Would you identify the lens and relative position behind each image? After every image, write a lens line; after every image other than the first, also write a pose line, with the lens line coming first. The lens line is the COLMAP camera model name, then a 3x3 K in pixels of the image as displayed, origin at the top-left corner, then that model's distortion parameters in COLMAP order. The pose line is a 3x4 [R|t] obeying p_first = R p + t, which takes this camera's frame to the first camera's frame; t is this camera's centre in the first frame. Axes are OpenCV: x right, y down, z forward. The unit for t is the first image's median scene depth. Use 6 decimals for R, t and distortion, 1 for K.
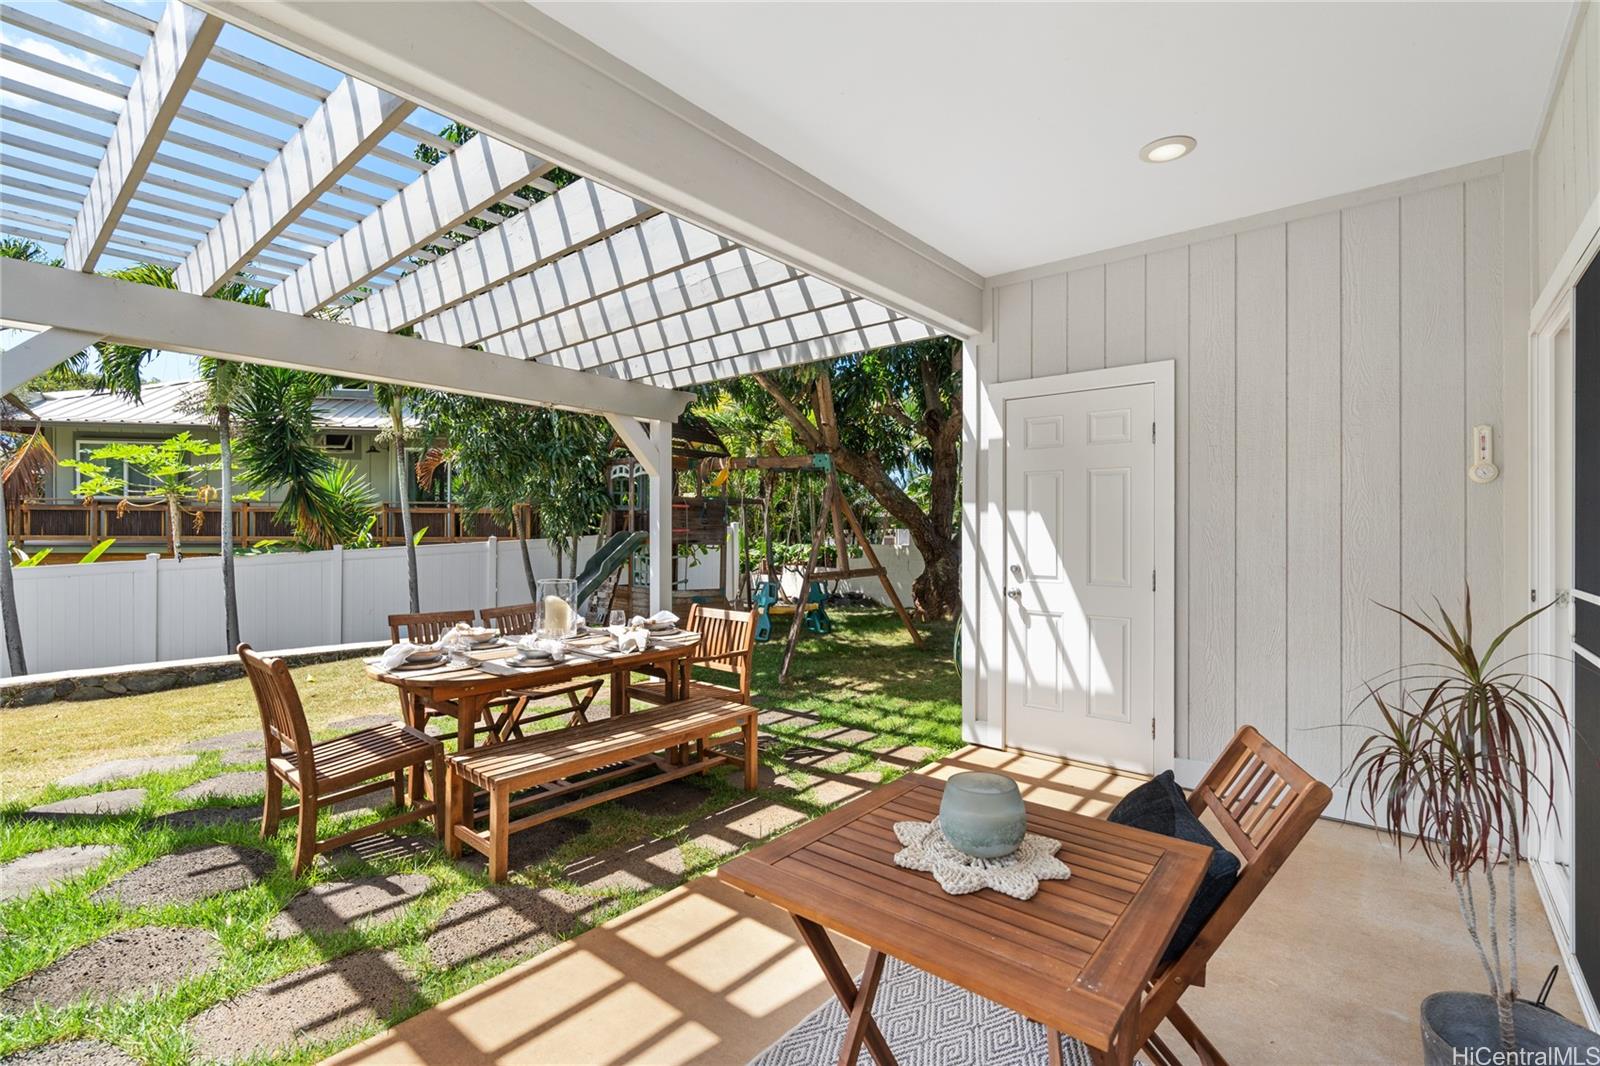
lens RADIAL K [[719.2, 0, 800.0], [0, 719.2, 533.0], [0, 0, 1]] dist [0.001841, 0.001127]
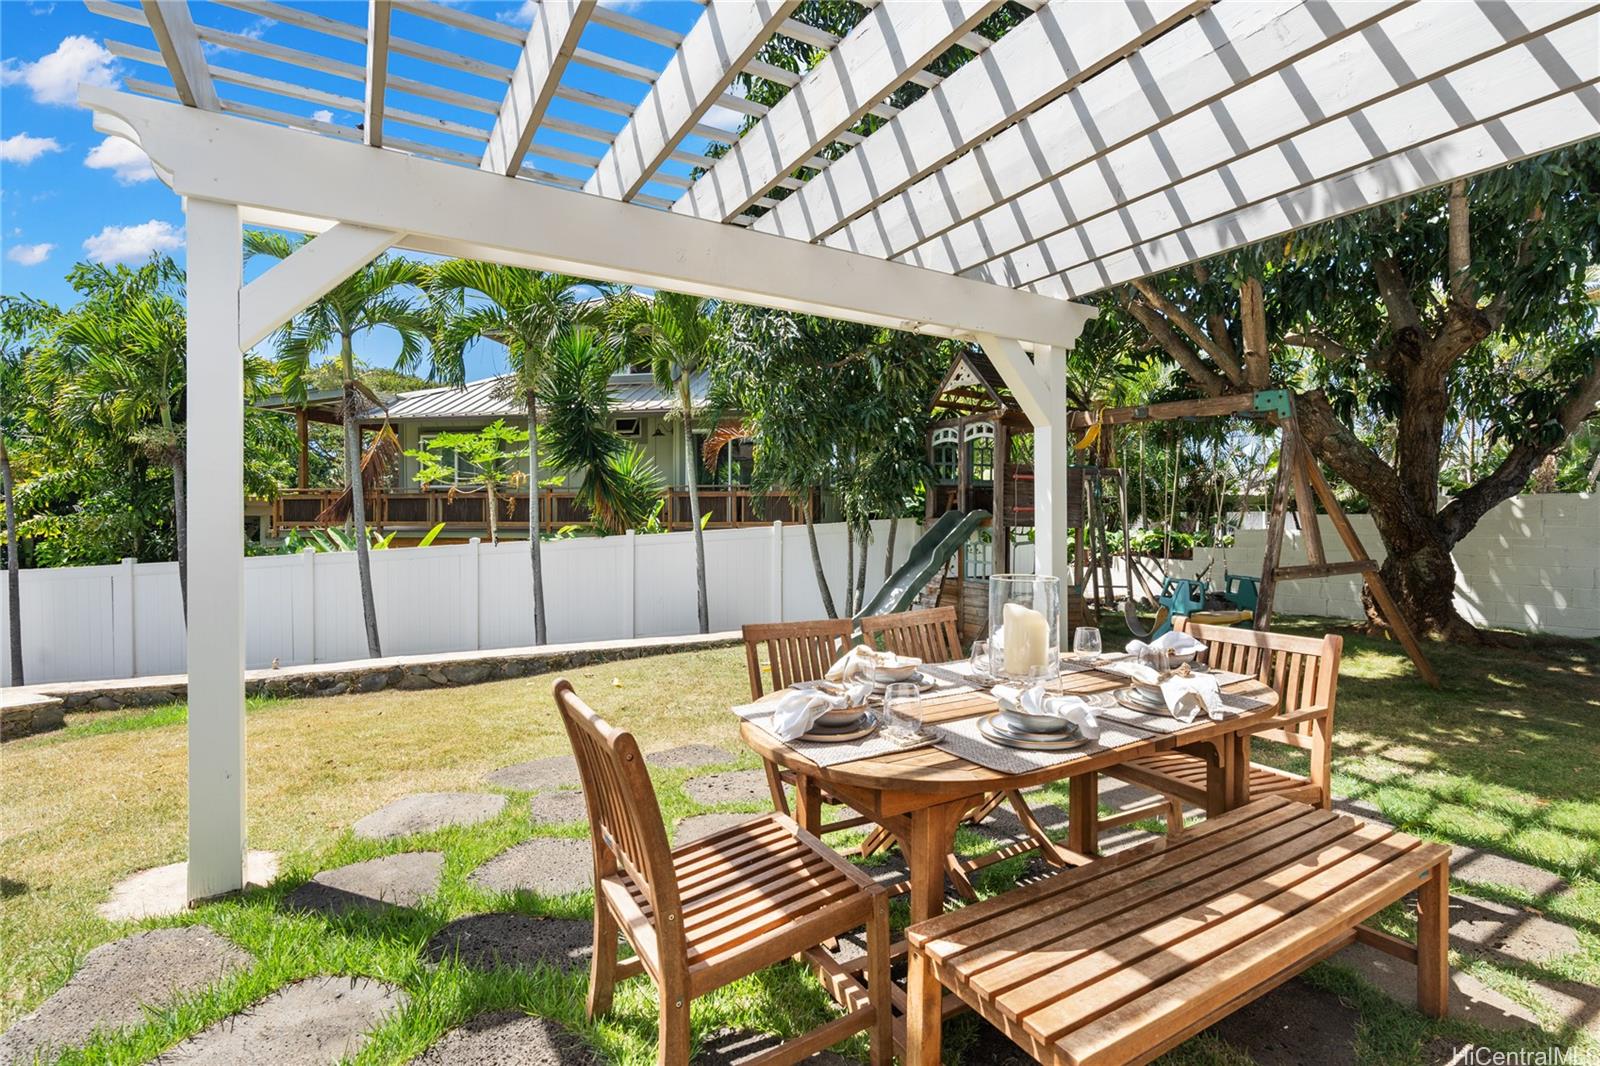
lens RADIAL K [[728.5, 0, 801.7], [0, 728.5, 524.1], [0, 0, 1]] dist [-0.002819, 0.000412]
pose [[0.949410, -0.003281, -0.314024, -0.139491], [0.003882, 0.999992, 0.001289, 0.010028], [0.314017, -0.002443, 0.949414, 0.173974]]
